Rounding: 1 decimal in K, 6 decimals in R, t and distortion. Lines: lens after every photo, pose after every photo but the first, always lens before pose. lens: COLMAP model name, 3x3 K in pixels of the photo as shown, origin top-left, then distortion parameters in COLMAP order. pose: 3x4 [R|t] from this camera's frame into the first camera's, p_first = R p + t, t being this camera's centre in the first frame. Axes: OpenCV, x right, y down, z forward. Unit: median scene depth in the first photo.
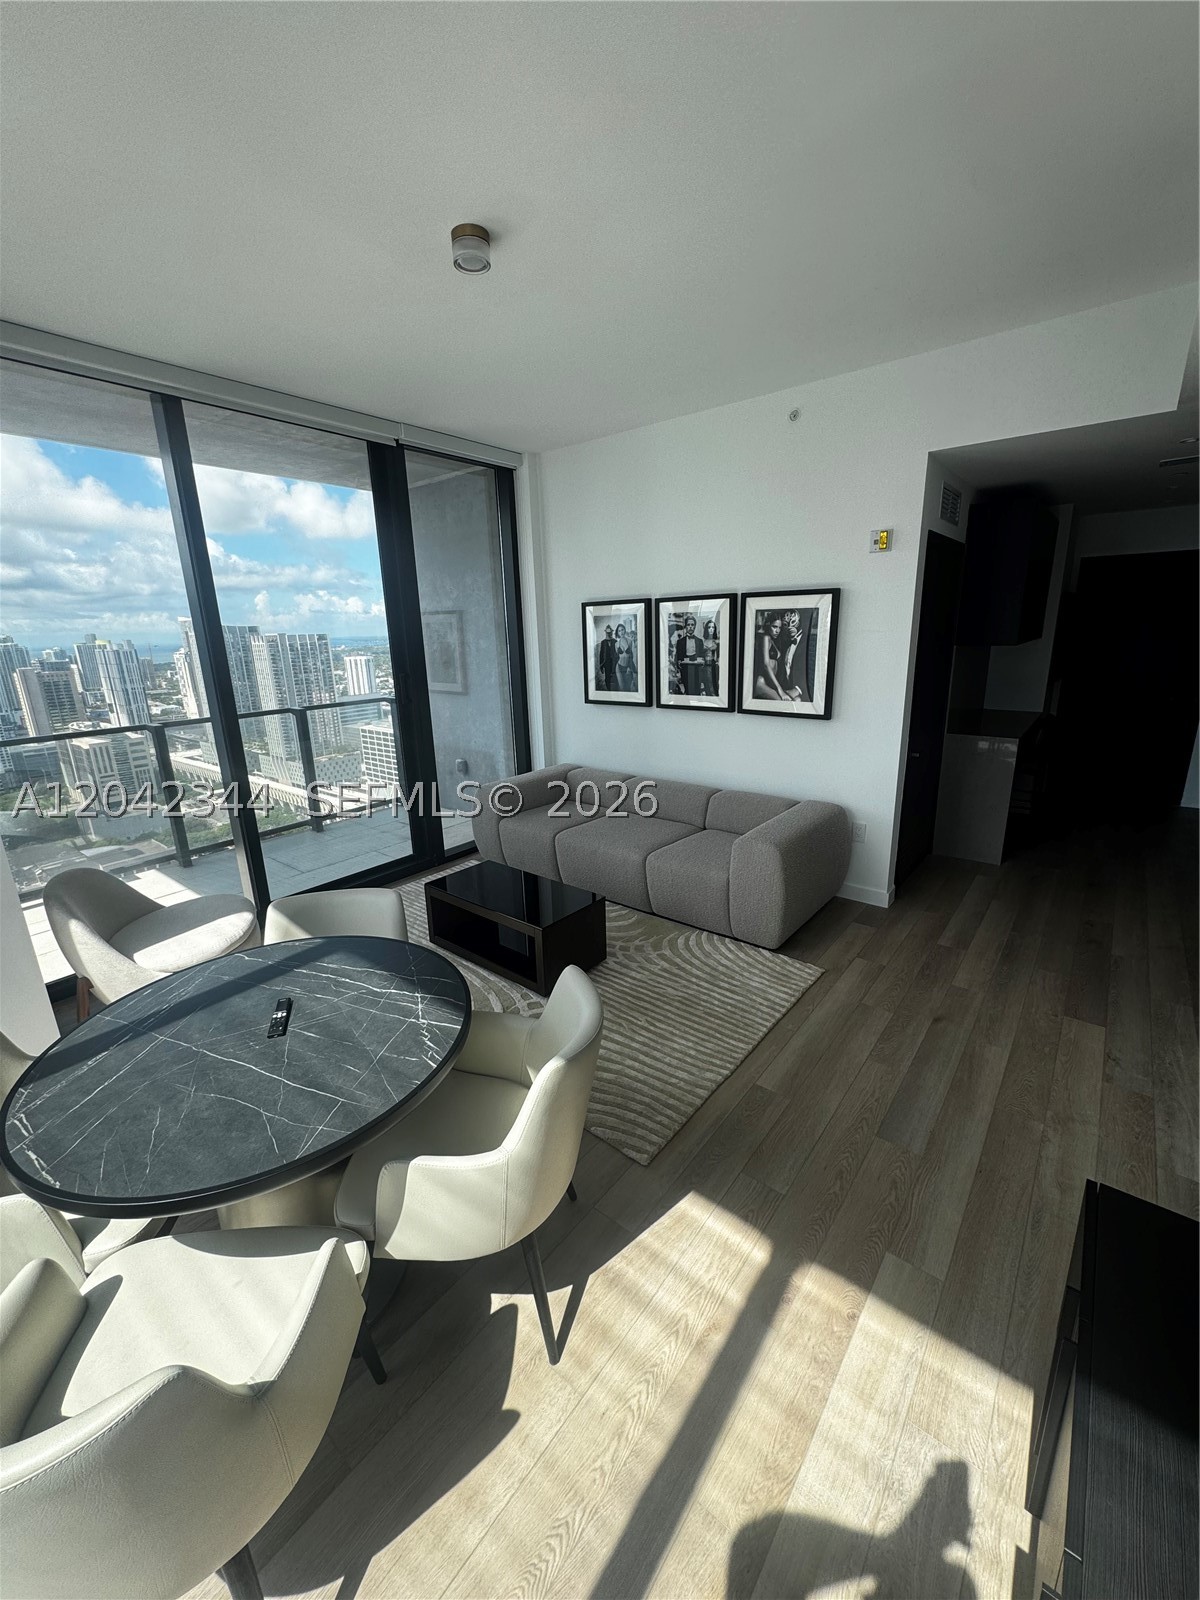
lens RADIAL K [[635.8, 0, 601.8], [0, 635.8, 801.2], [0, 0, 1]] dist [0.002997, -0.000607]
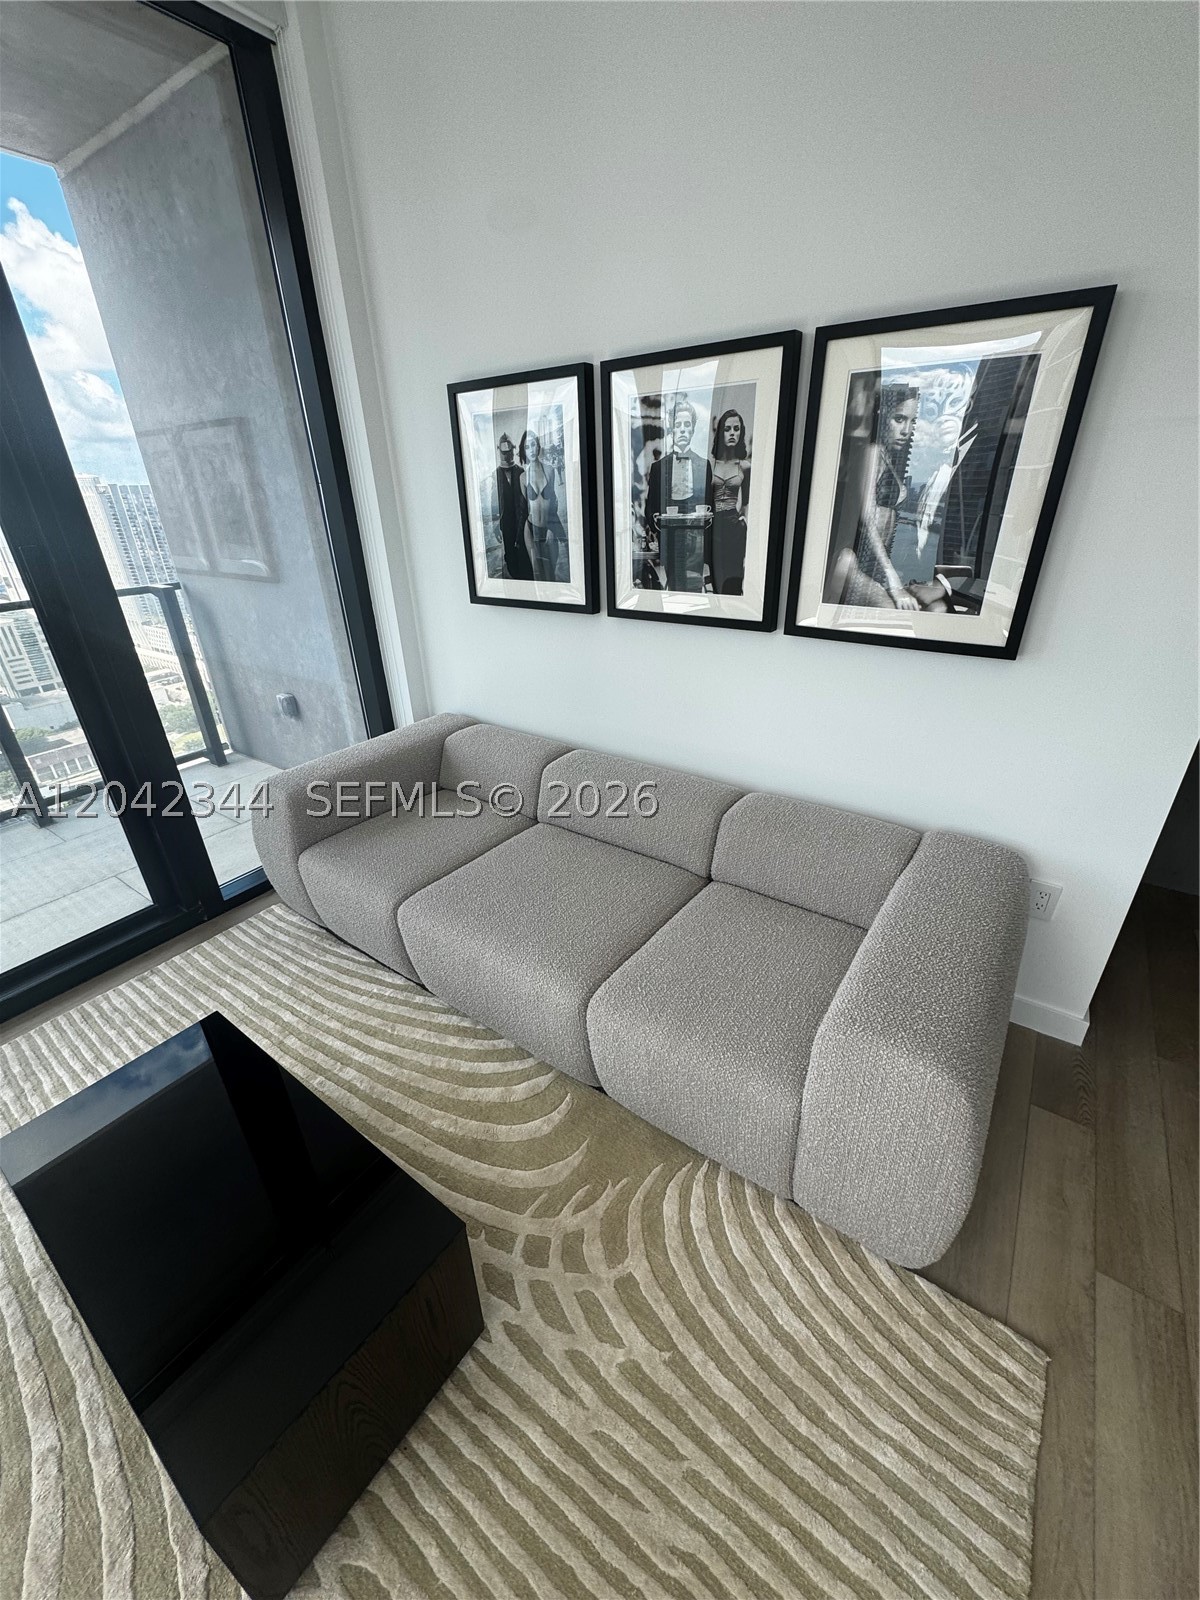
lens RADIAL K [[635.8, 0, 601.8], [0, 635.8, 796.1], [0, 0, 1]] dist [0.002997, -0.000607]
pose [[0.997616, -0.029738, 0.062268, 0.048029], [0.017664, 0.982363, 0.186149, -0.105553], [-0.066706, -0.184605, 0.980546, 0.510311]]
